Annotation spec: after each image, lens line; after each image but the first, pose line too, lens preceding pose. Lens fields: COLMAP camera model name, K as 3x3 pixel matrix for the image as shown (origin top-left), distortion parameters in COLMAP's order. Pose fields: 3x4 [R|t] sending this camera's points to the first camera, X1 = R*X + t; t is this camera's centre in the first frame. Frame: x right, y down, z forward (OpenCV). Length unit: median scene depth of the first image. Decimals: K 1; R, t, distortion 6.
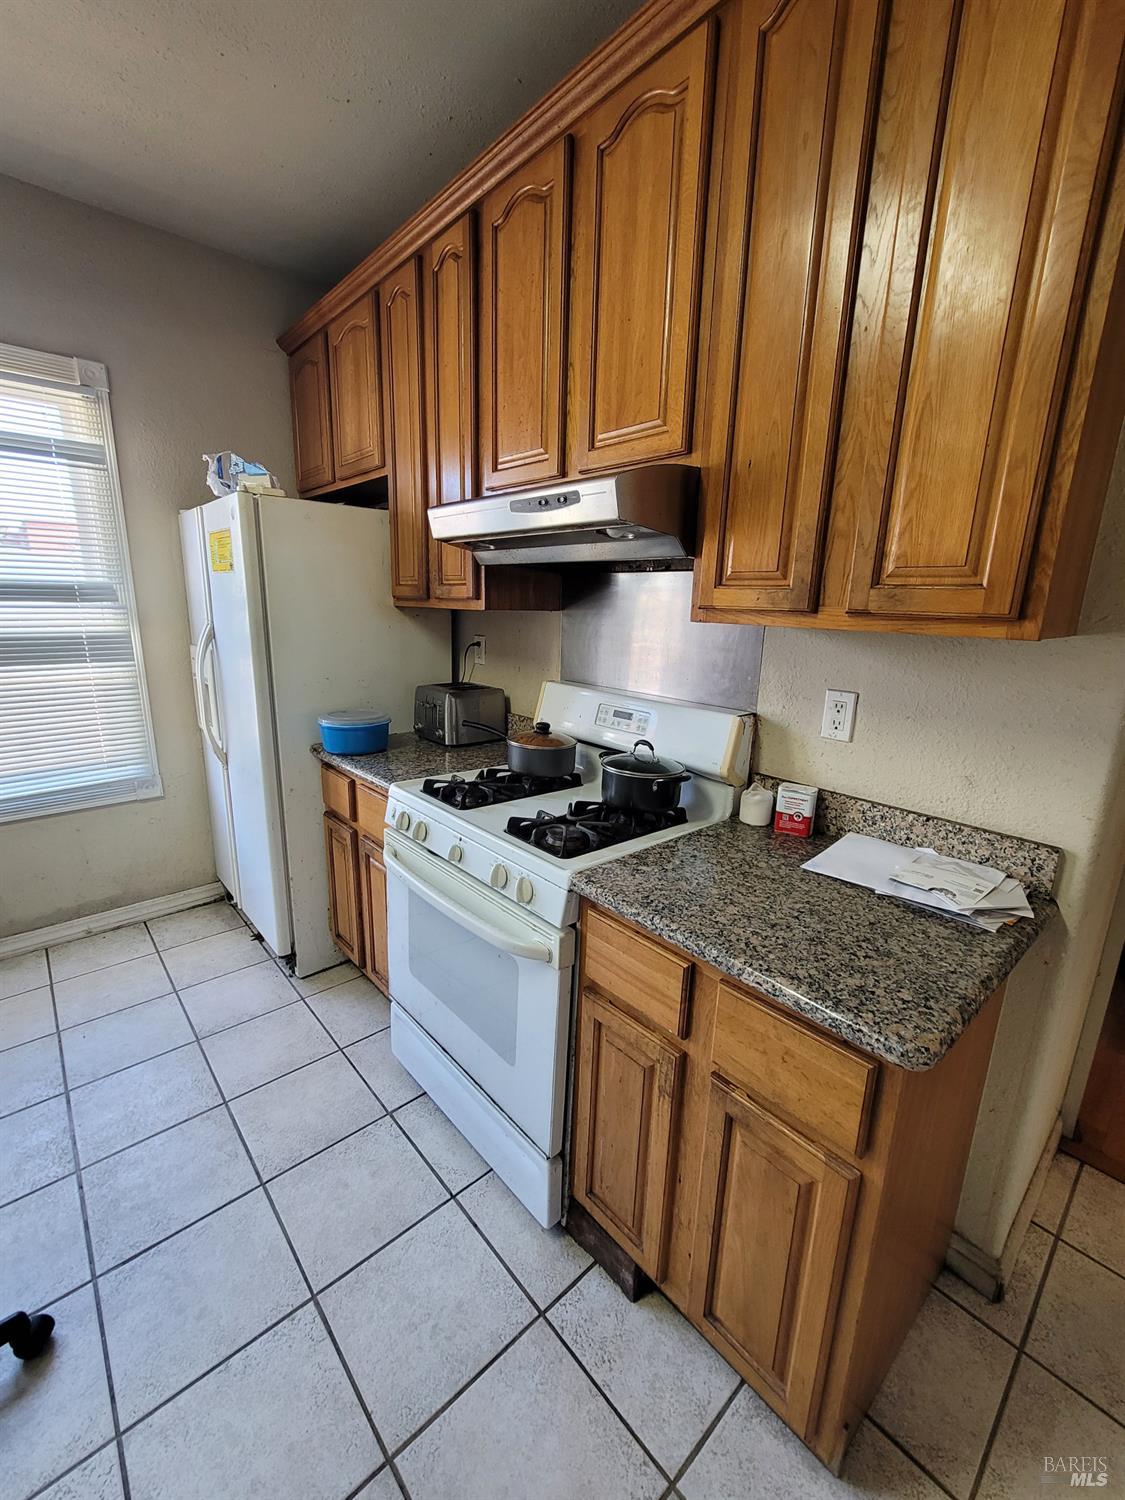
lens RADIAL K [[614.6, 0, 572.5], [0, 614.6, 747.0], [0, 0, 1]] dist [-0.008169, 0.000726]
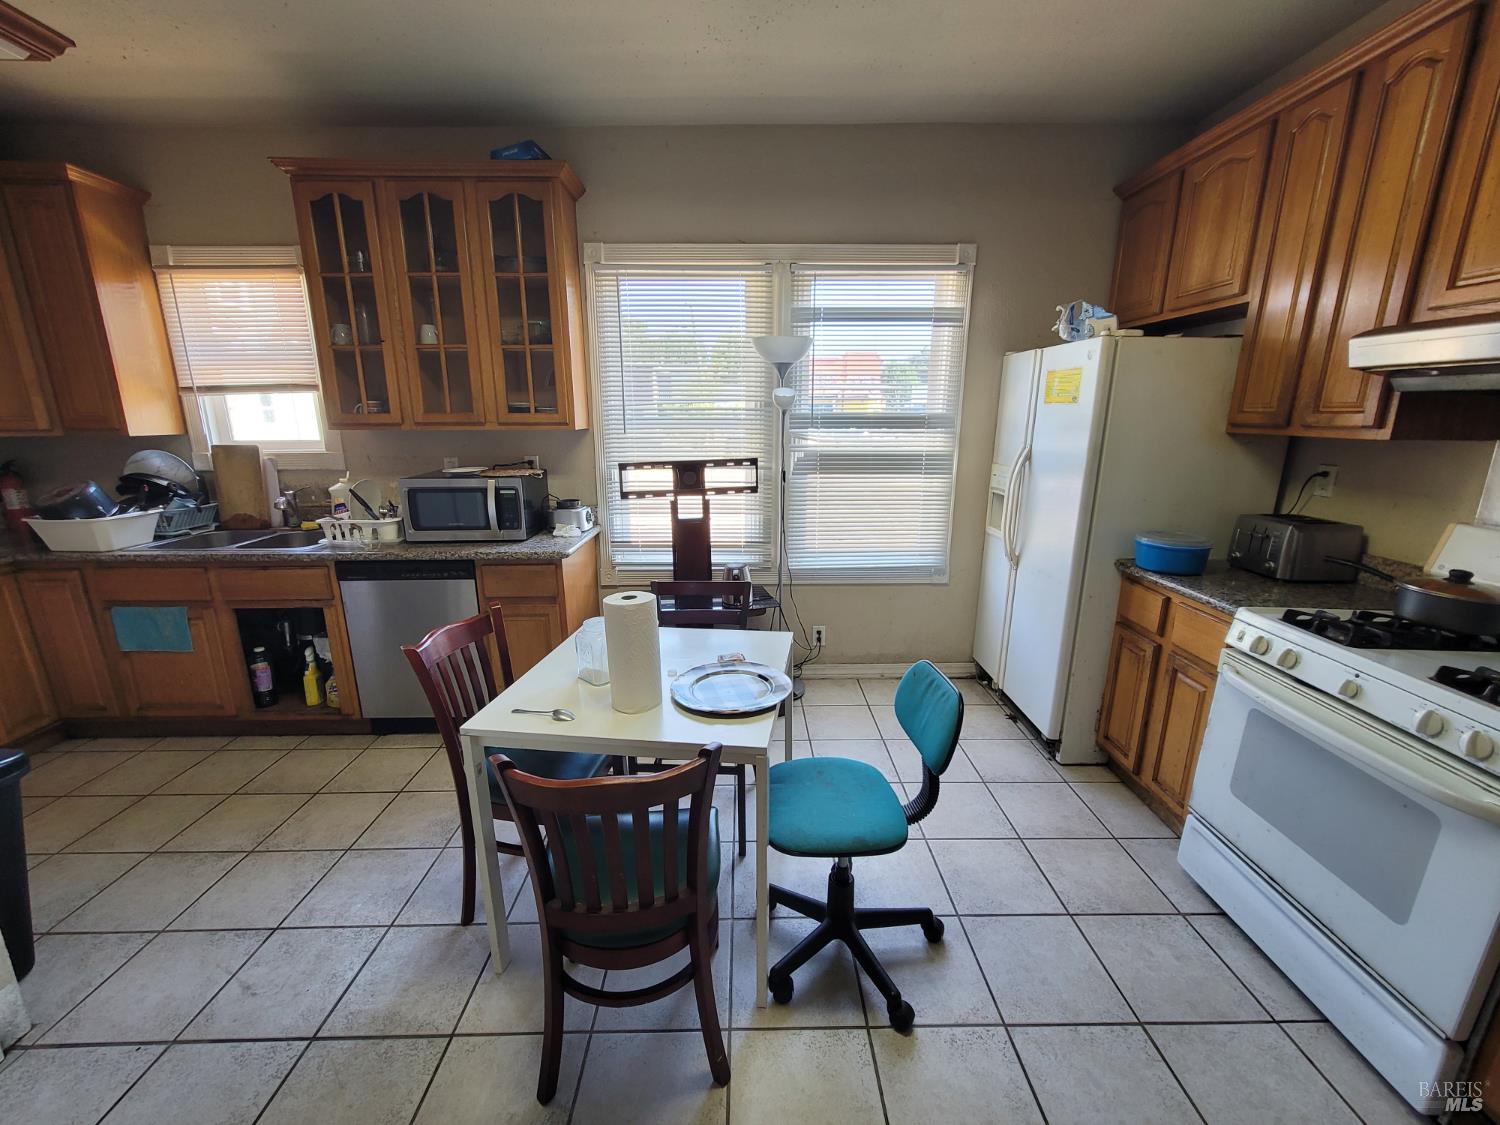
lens RADIAL K [[614.6, 0, 745.5], [0, 614.6, 558.3], [0, 0, 1]] dist [-0.008169, 0.000726]
pose [[0.743066, 0.134260, -0.655612, -0.214055], [-0.141708, 0.989020, 0.041926, 0.045859], [0.654043, 0.061752, 0.753933, -0.276114]]
